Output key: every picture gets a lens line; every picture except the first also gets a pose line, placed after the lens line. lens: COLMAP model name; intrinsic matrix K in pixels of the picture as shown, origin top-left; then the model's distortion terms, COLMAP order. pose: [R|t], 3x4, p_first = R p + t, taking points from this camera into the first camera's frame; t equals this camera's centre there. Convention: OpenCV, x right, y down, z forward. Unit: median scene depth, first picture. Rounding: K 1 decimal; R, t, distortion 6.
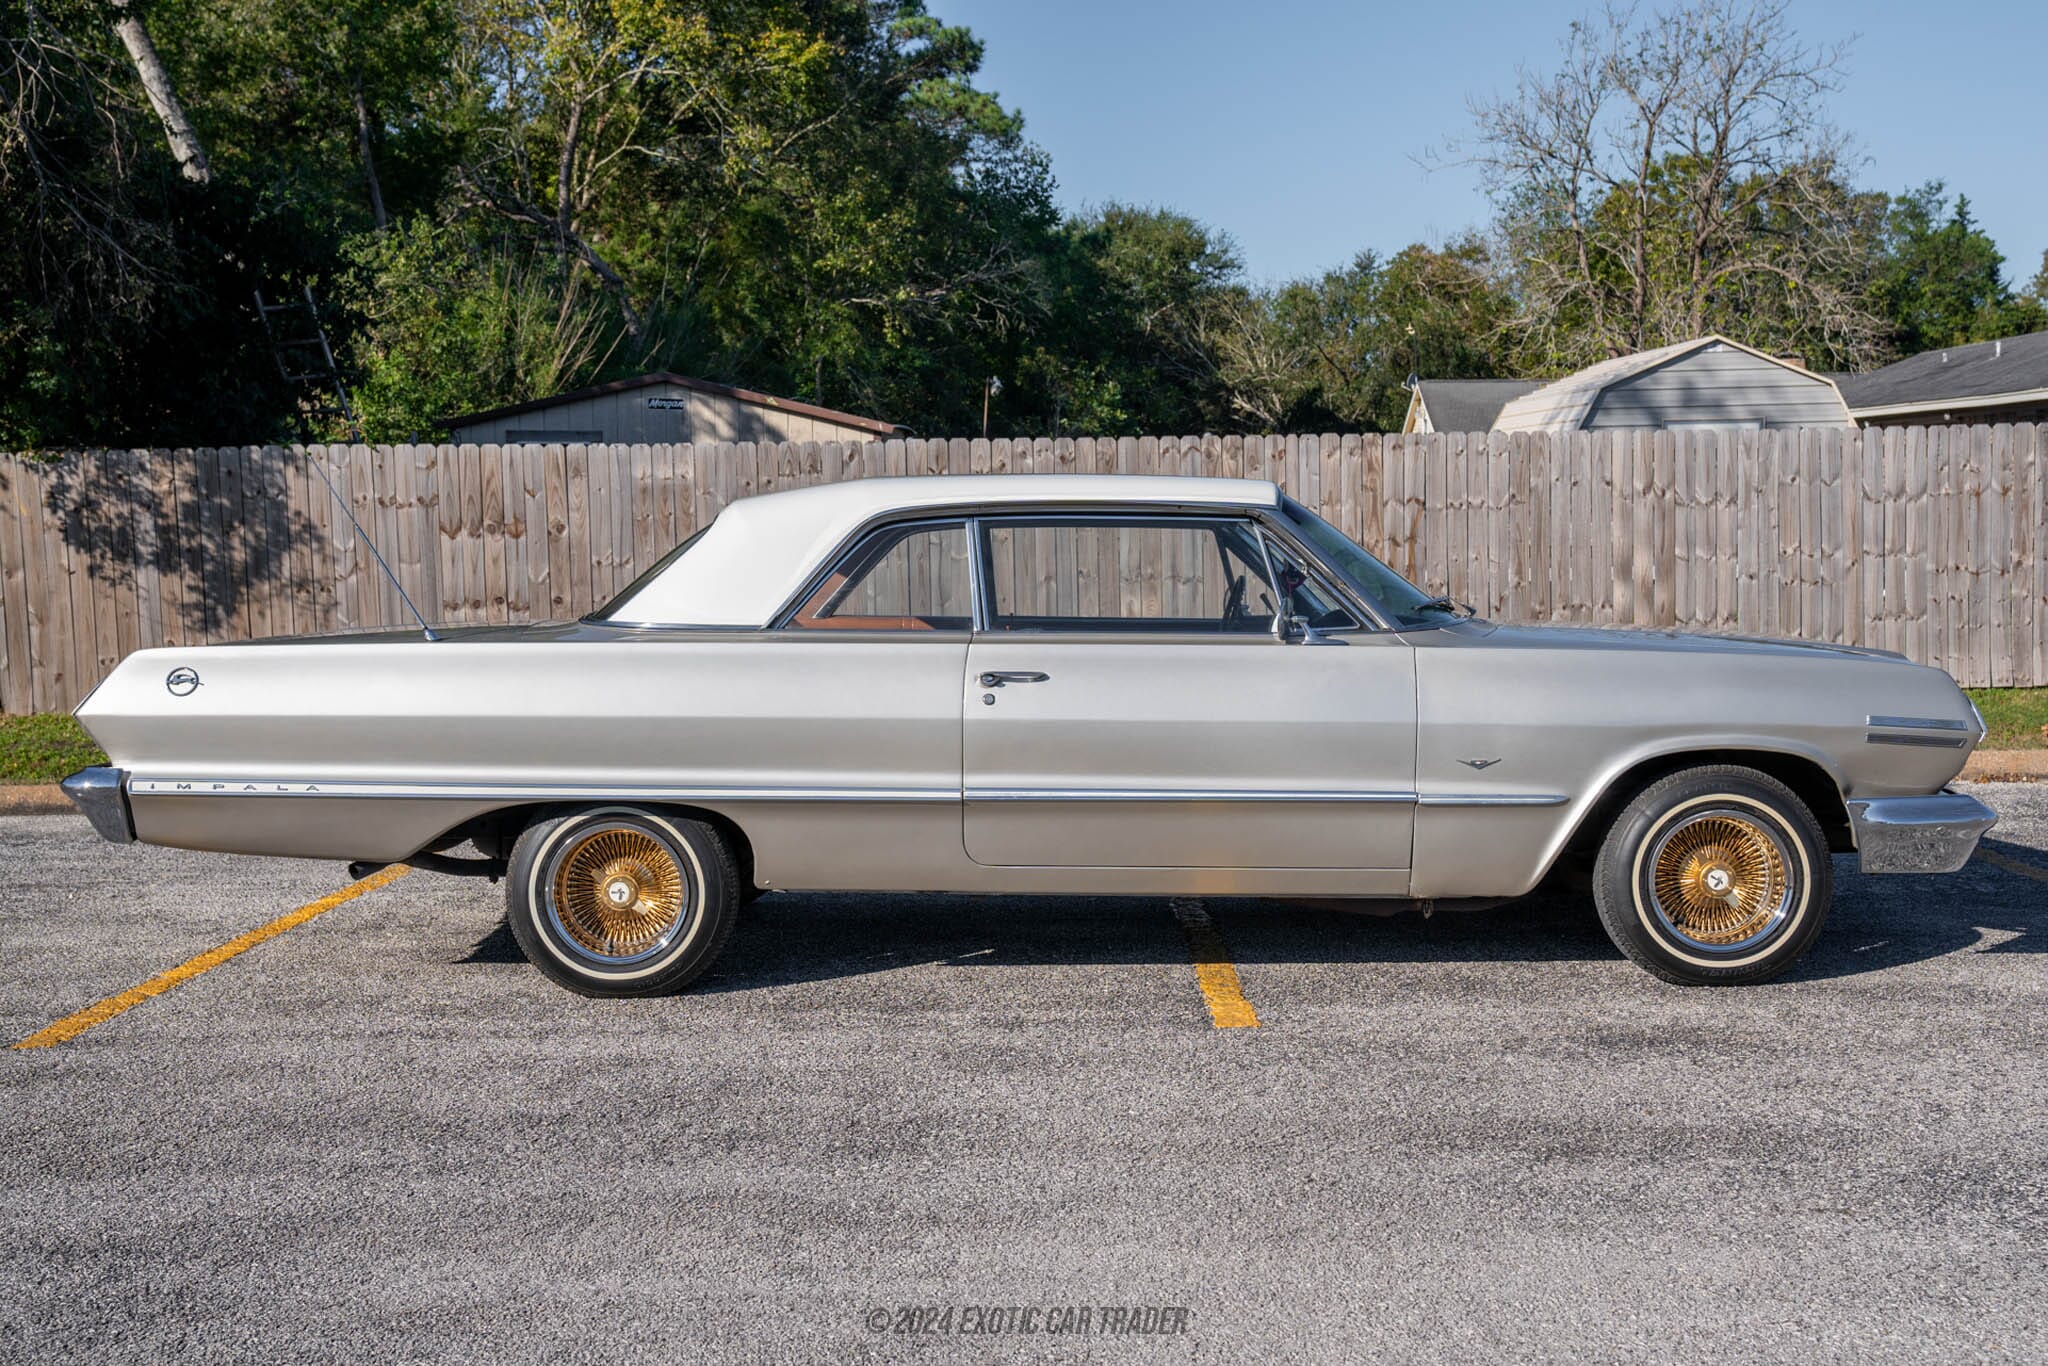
lens RADIAL K [[2304.2, 0, 1043.4], [0, 2304.2, 747.1], [0, 0, 1]] dist [0.059080, 0.000000]
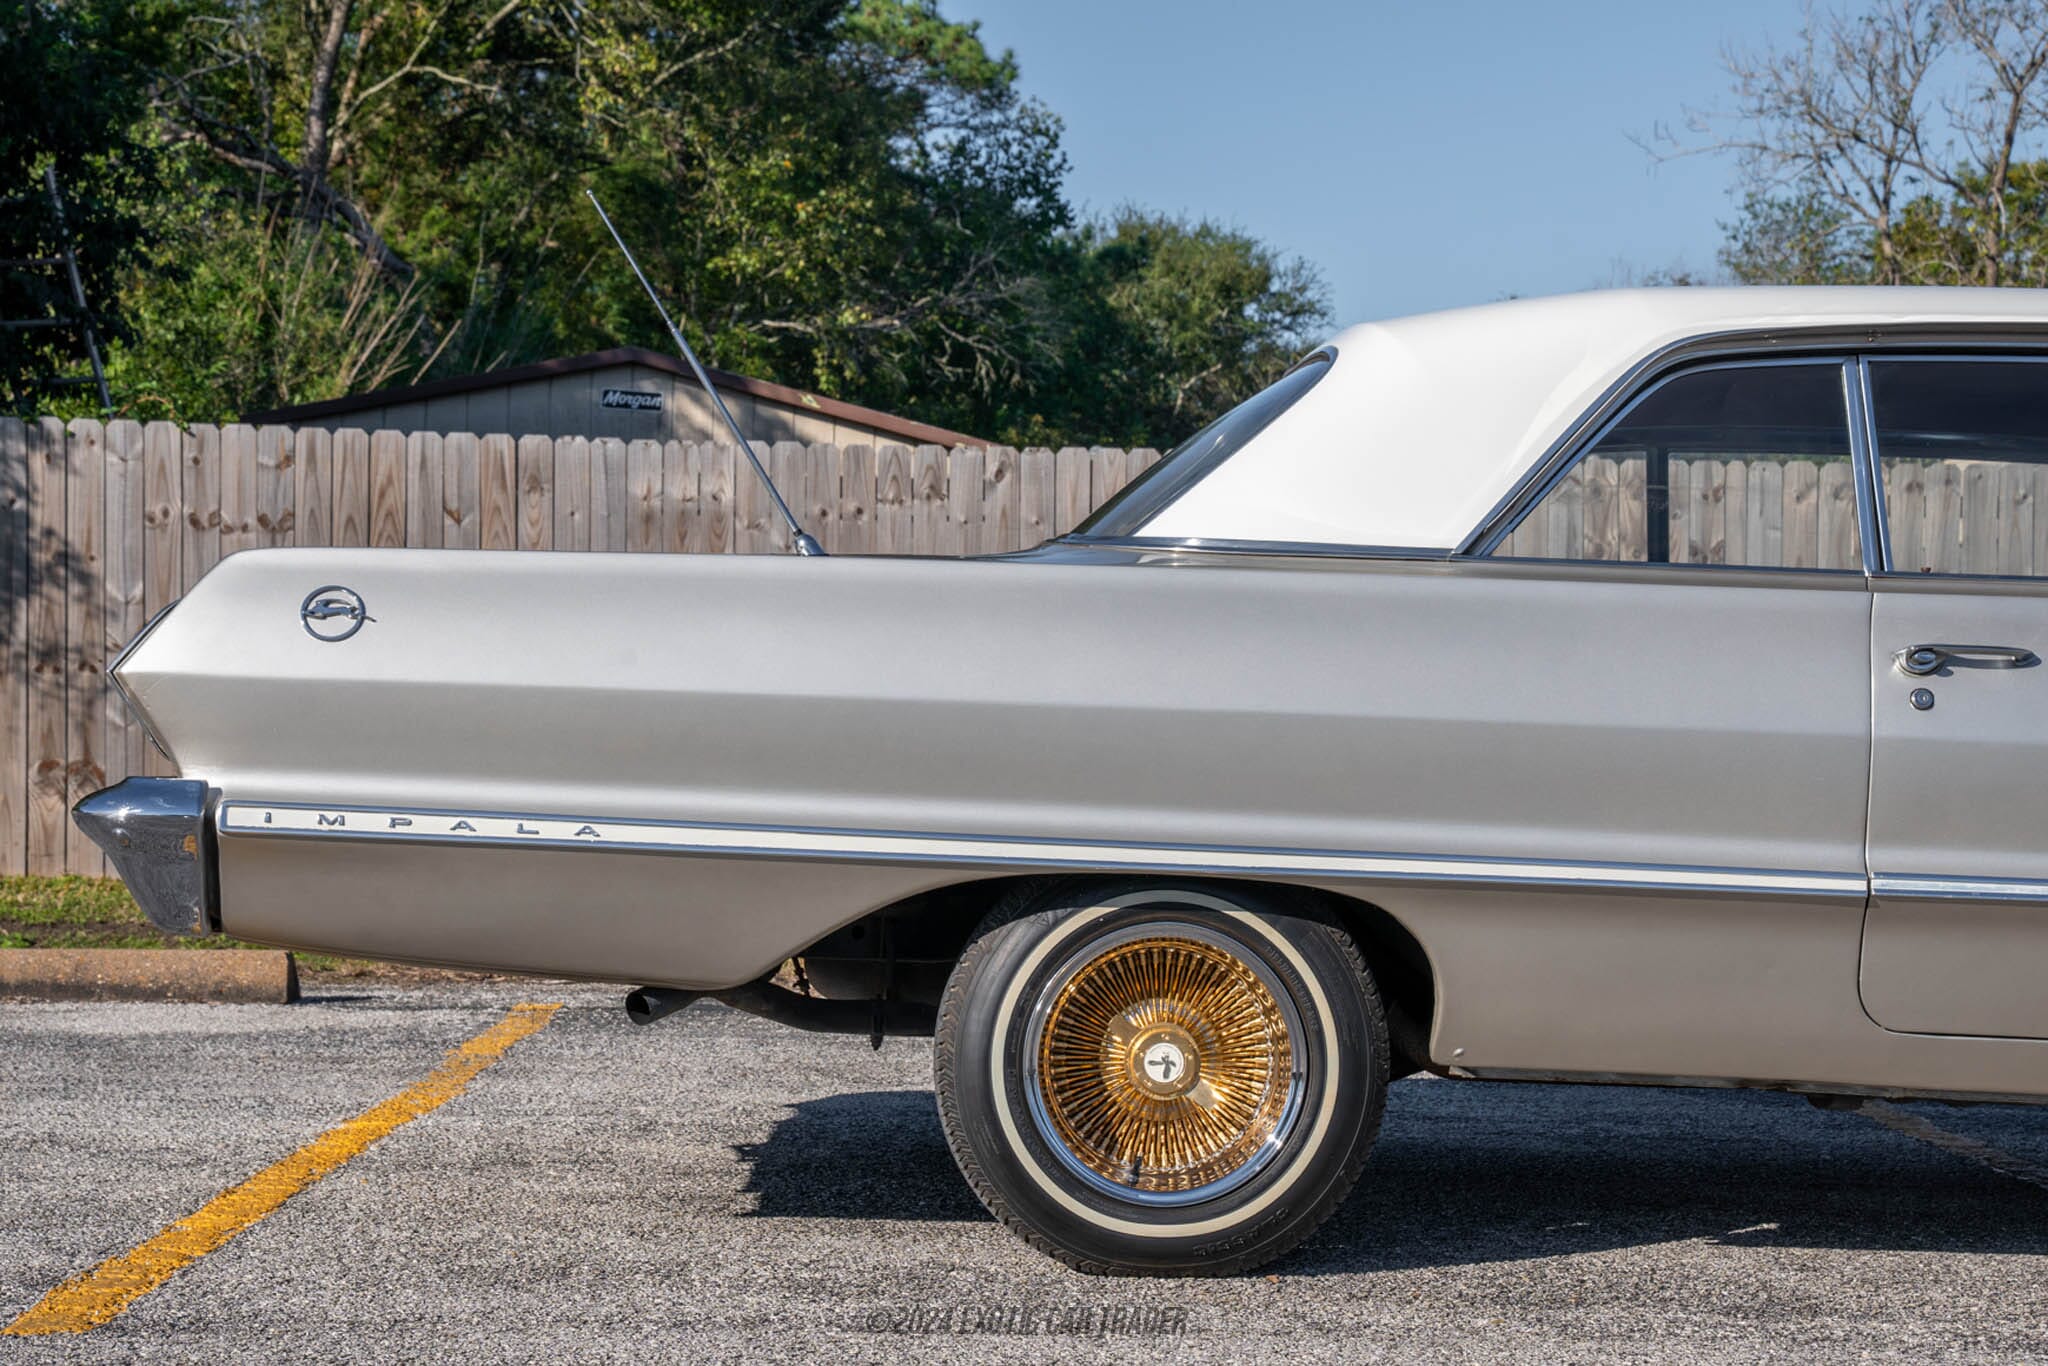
lens RADIAL K [[3587.8, 0, 1099.0], [0, 3587.8, 743.4], [0, 0, 1]] dist [0.260788, 0.000000]
pose [[0.998943, 0.030457, 0.034417, -0.086178], [-0.027330, 0.995752, -0.087930, 0.023867], [-0.036949, 0.086896, 0.995532, 0.080569]]
